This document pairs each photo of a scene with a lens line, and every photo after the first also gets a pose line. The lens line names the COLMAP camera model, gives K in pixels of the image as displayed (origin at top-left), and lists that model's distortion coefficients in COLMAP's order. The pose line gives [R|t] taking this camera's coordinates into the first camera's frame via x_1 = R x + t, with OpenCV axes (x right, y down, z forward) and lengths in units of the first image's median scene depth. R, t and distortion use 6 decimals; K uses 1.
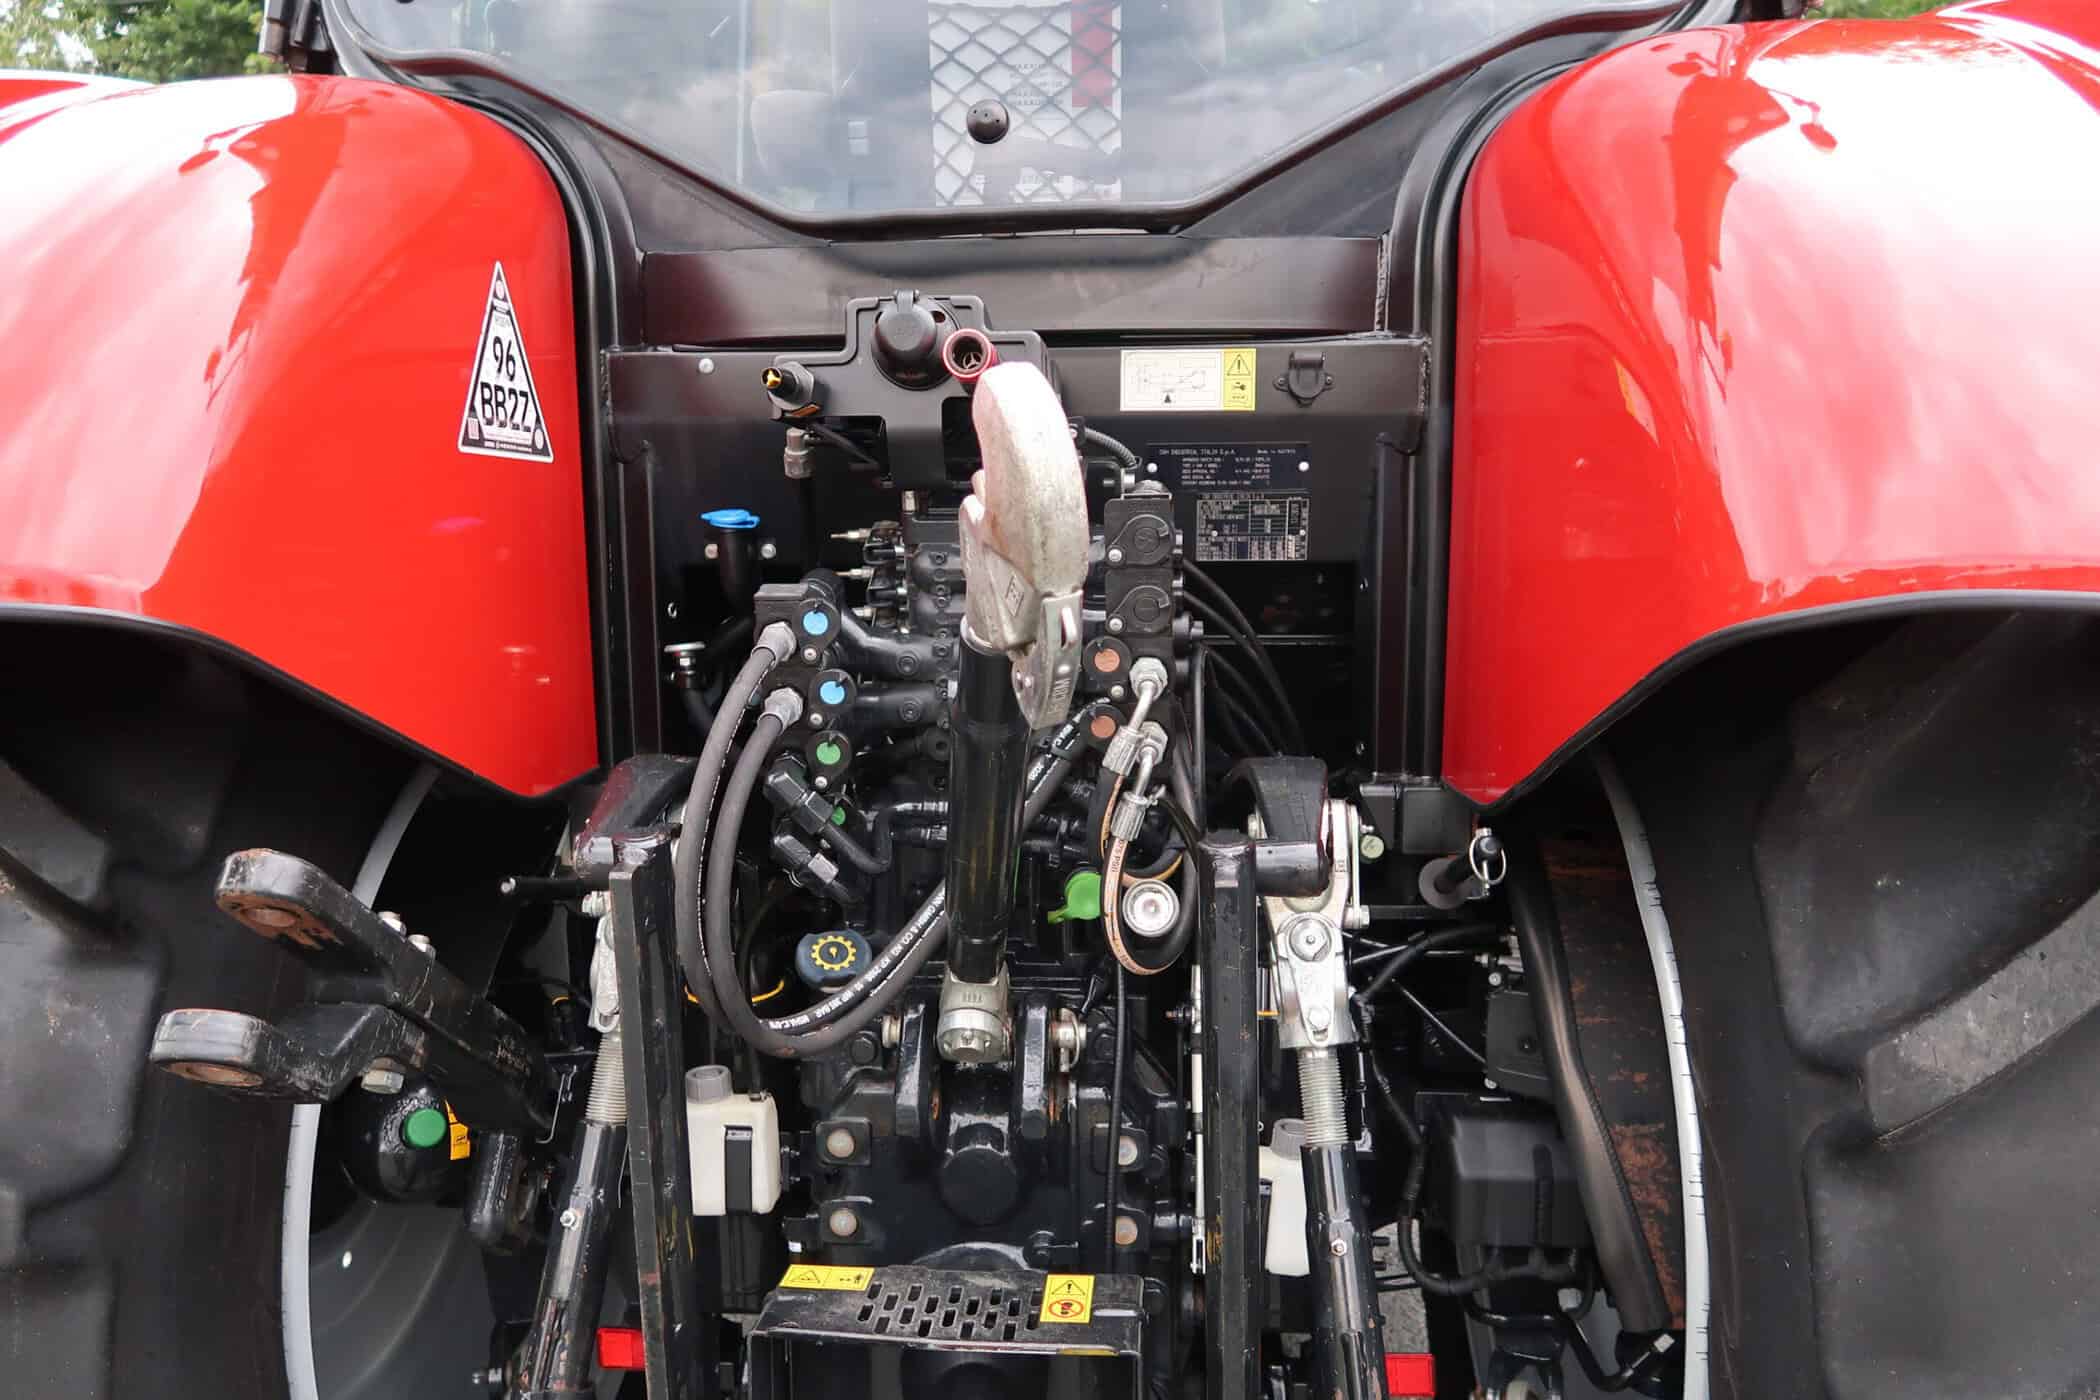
lens RADIAL K [[1447.9, 0, 1042.2], [0, 1447.9, 708.5], [0, 0, 1]] dist [-0.009297, -0.006598]
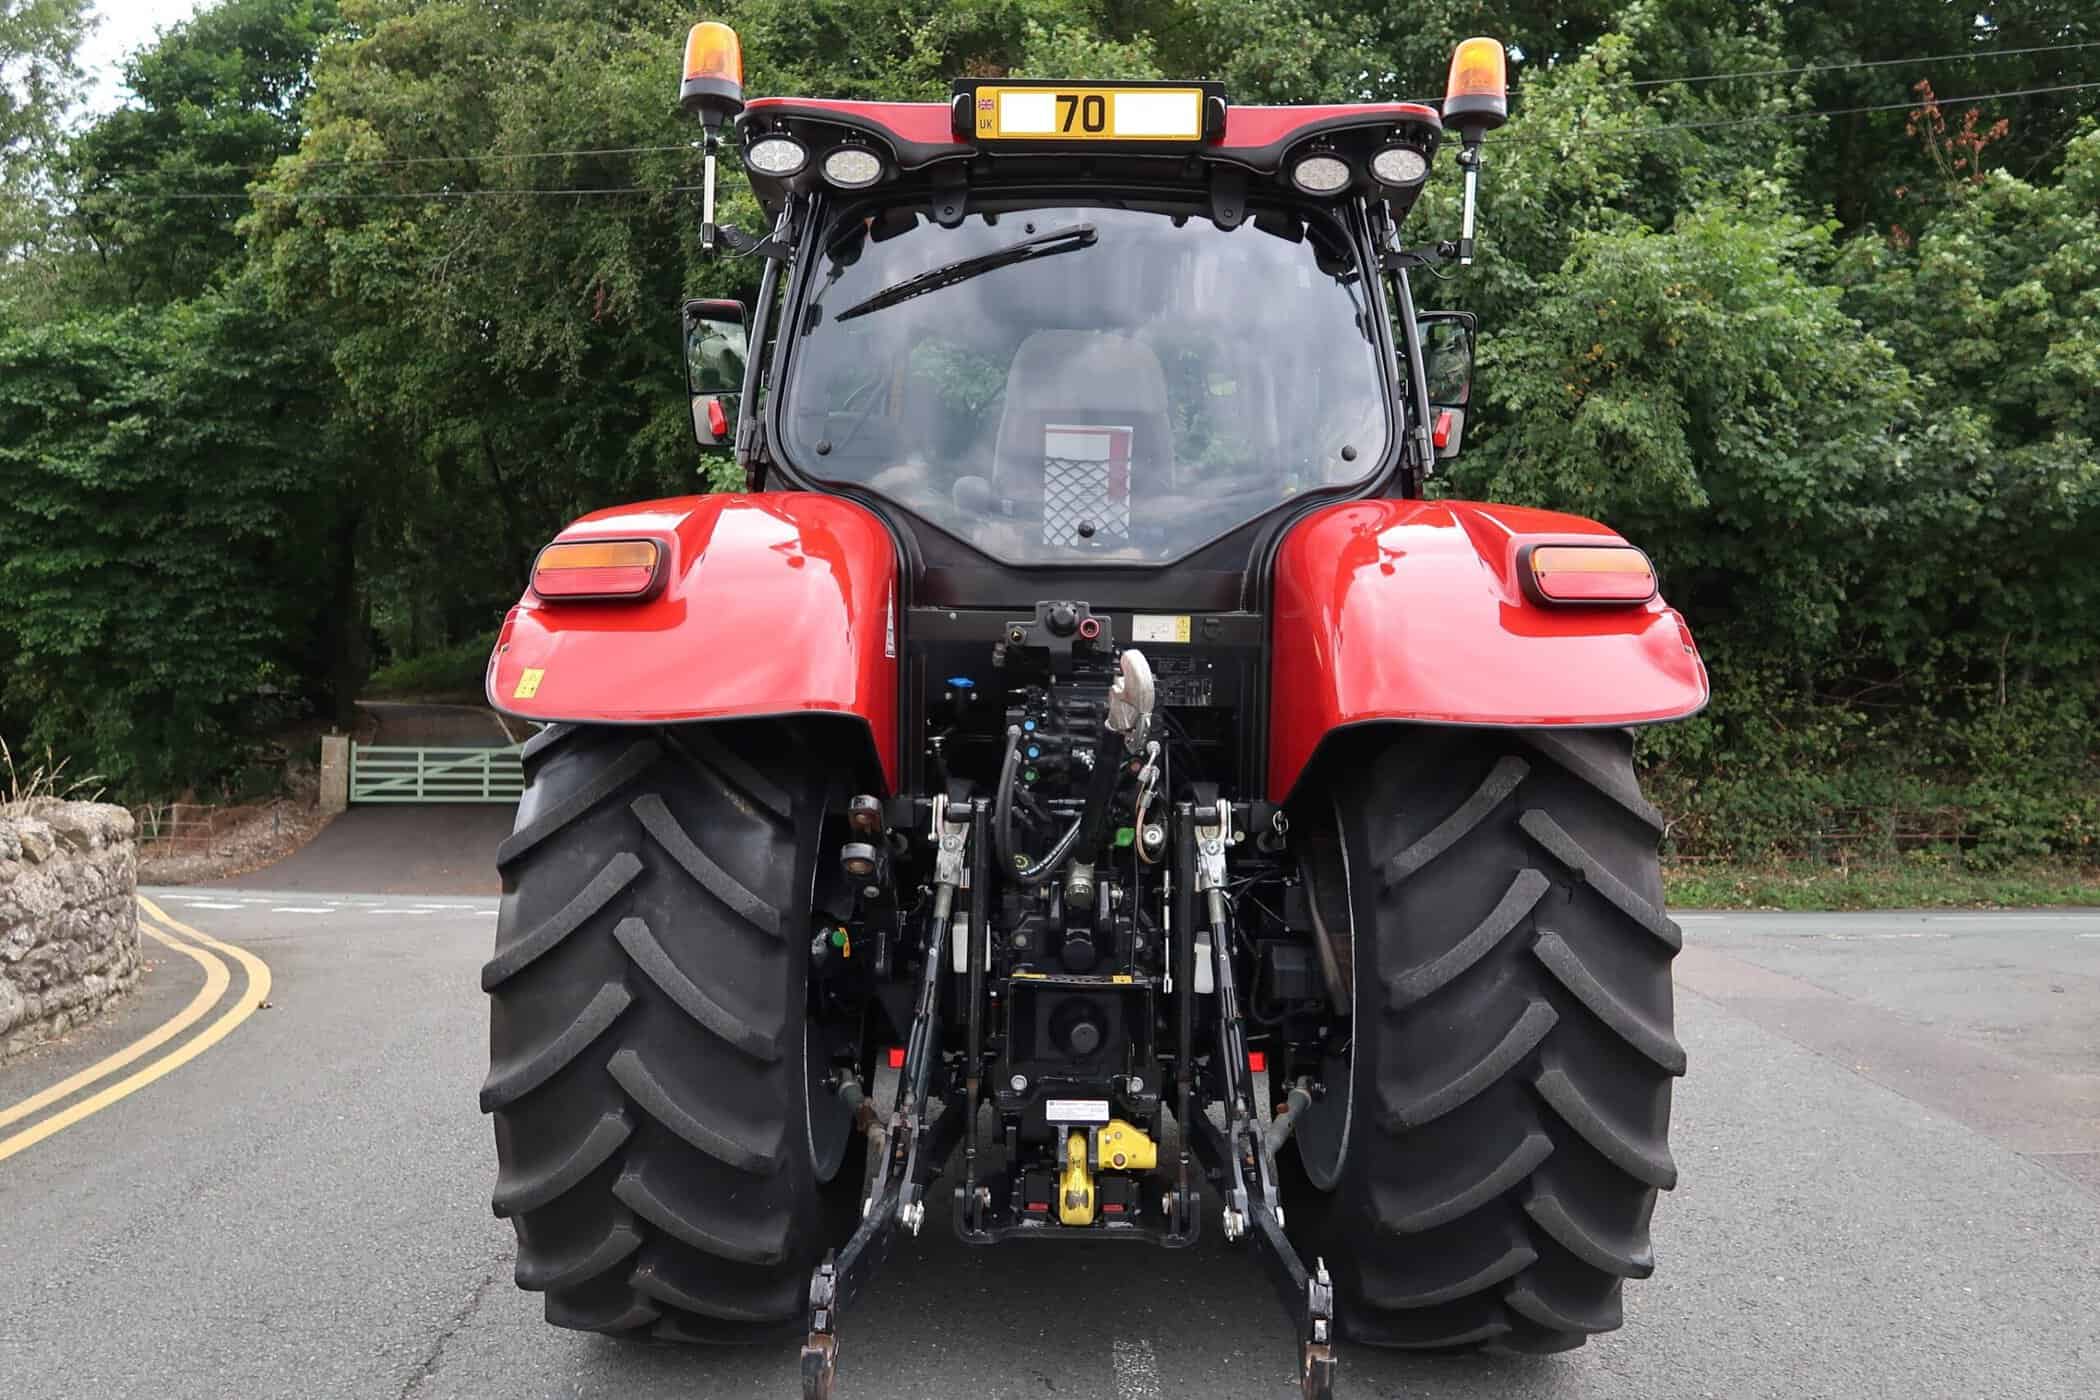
lens RADIAL K [[1457.2, 0, 1050.0], [0, 1457.2, 700.0], [0, 0, 1]] dist [-0.022757, 0.003083]
pose [[0.996803, 0.023653, 0.076323, -0.297963], [-0.015734, 0.994584, -0.102742, 0.155159], [-0.078340, 0.101213, 0.991776, -1.528088]]
